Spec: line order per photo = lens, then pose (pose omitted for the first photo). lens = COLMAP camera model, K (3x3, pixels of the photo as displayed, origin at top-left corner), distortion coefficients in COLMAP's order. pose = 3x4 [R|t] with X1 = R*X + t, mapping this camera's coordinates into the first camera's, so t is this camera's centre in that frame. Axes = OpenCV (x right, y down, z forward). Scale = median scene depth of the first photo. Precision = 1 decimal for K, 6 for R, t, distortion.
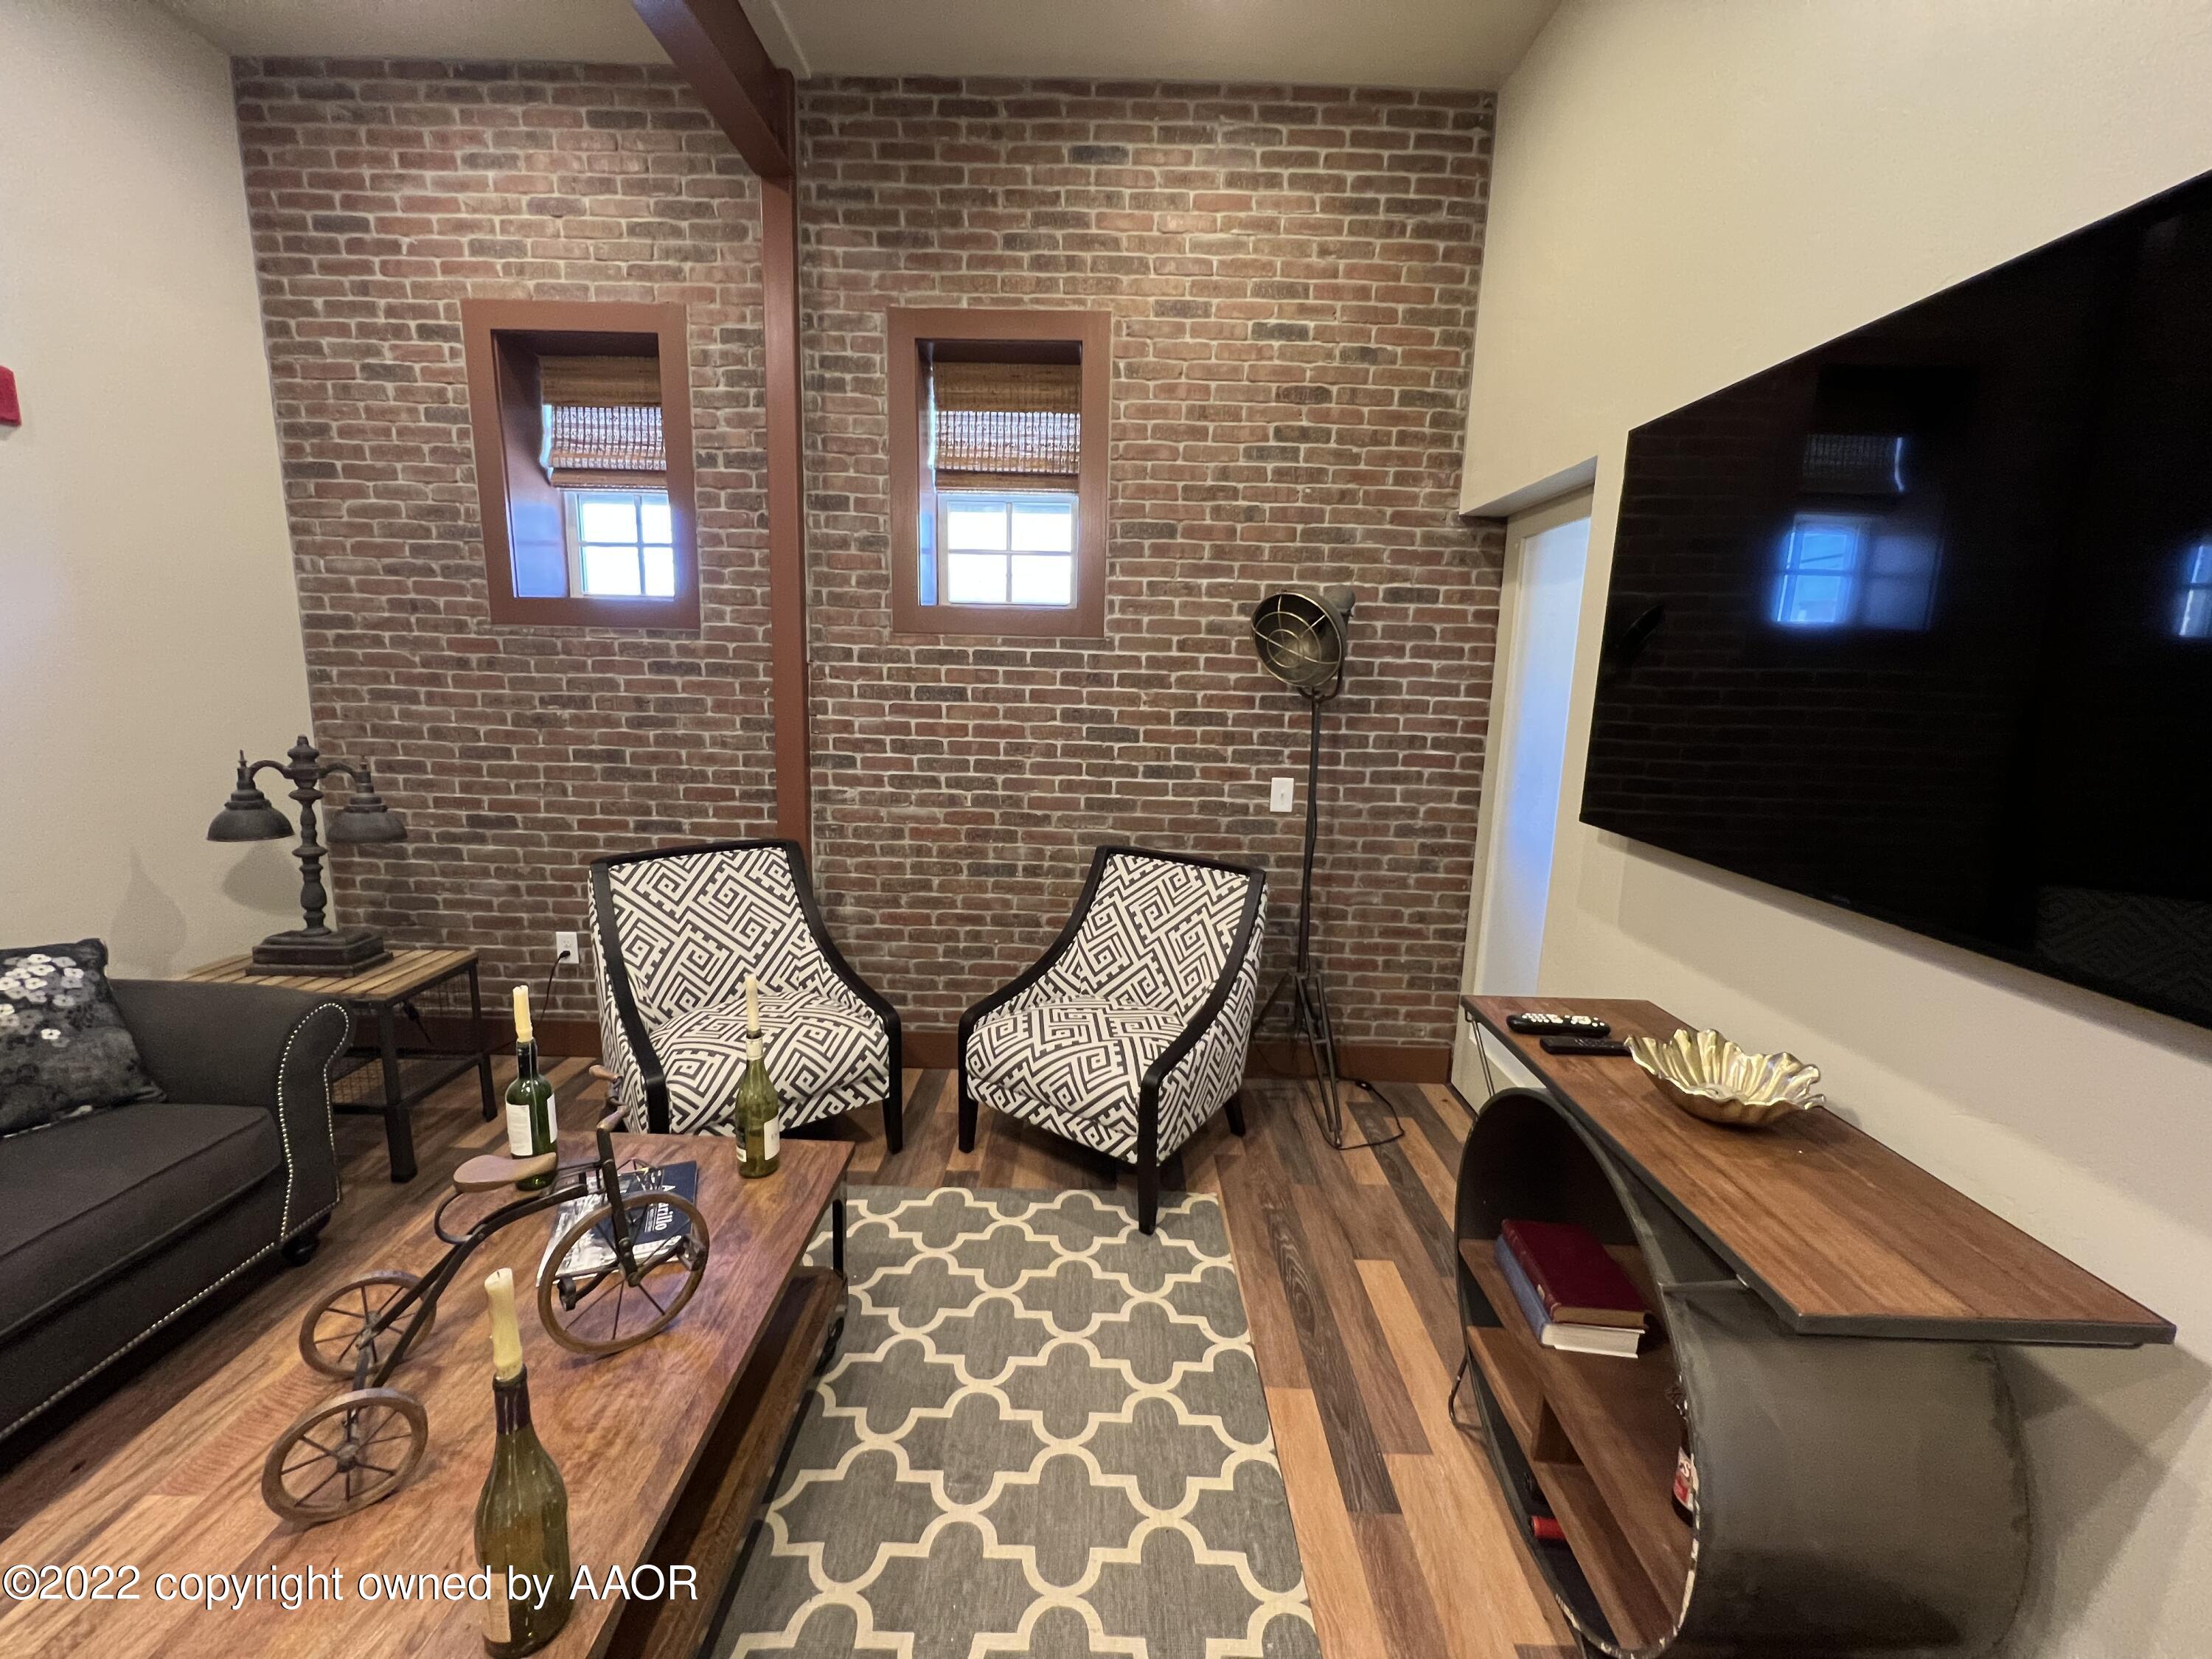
lens RADIAL K [[881.2, 0, 1095.9], [0, 881.2, 821.2], [0, 0, 1]] dist [-0.000823, -0.000264]
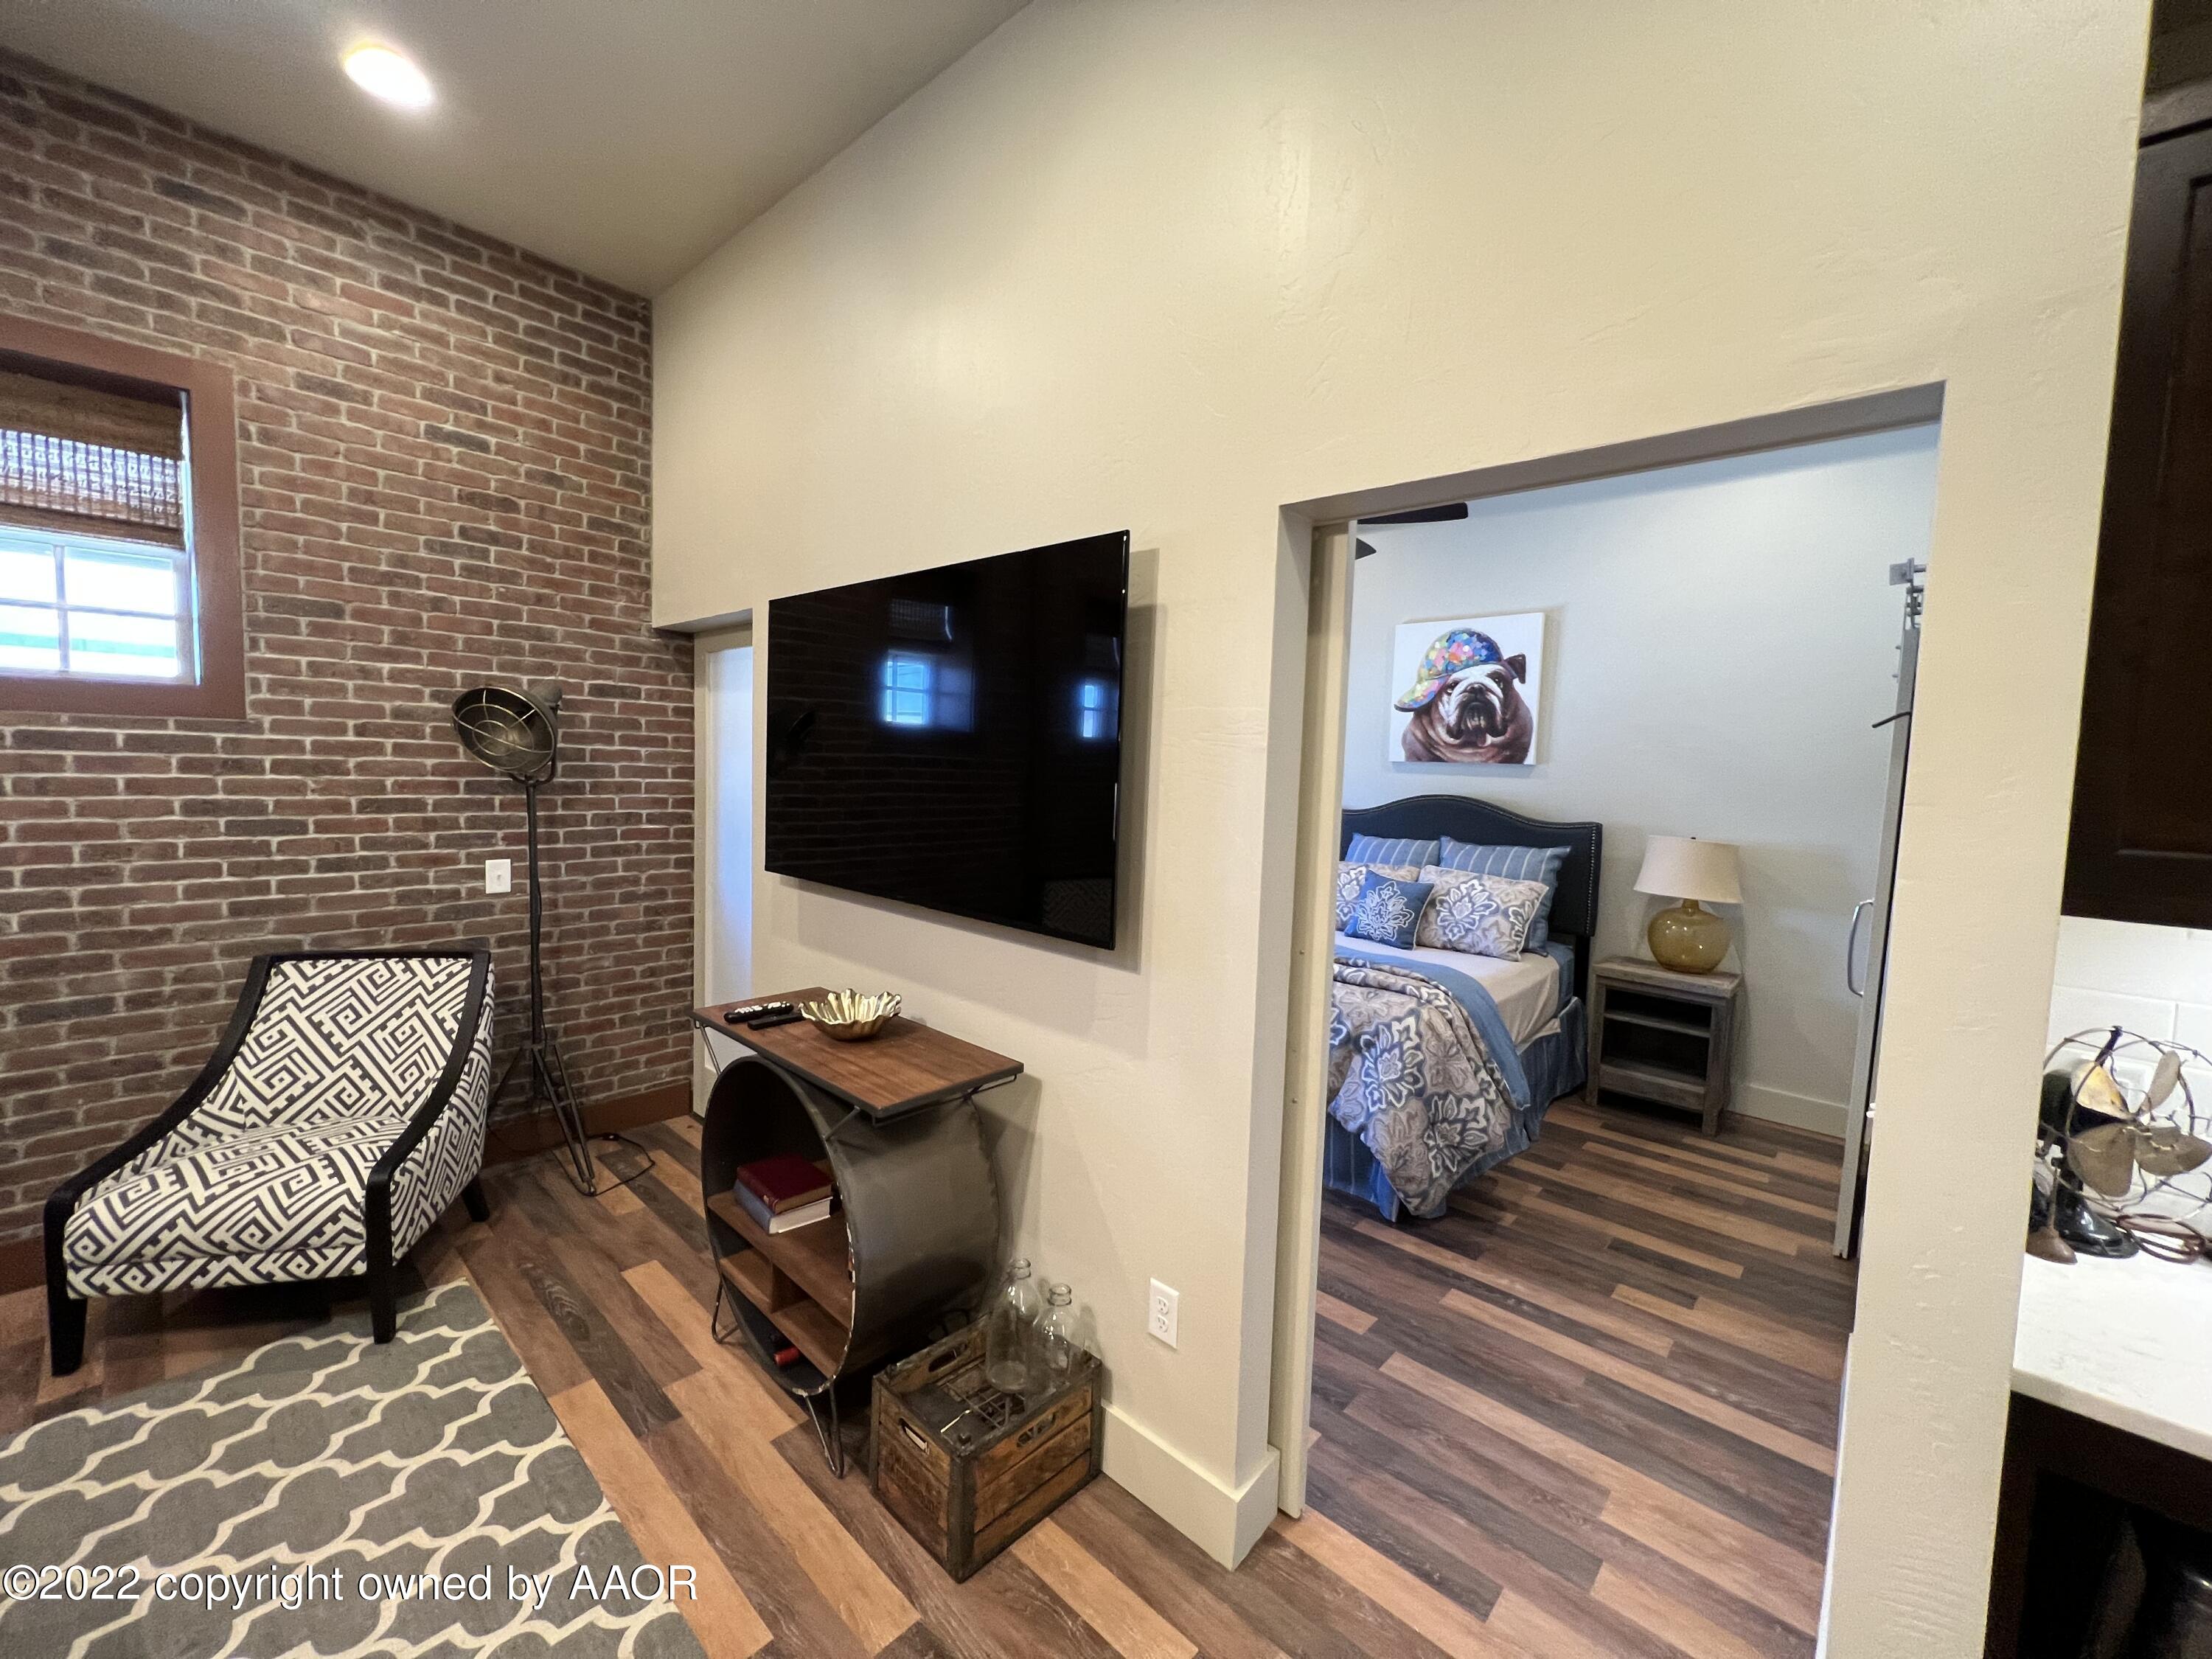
lens RADIAL K [[880.6, 0, 1101.7], [0, 880.6, 822.0], [0, 0, 1]] dist [-0.000600, 0.000712]
pose [[0.665504, -0.054466, 0.744404, -0.087968], [0.111755, 0.993363, -0.027228, 0.014943], [-0.737981, 0.101311, 0.667174, -0.226760]]
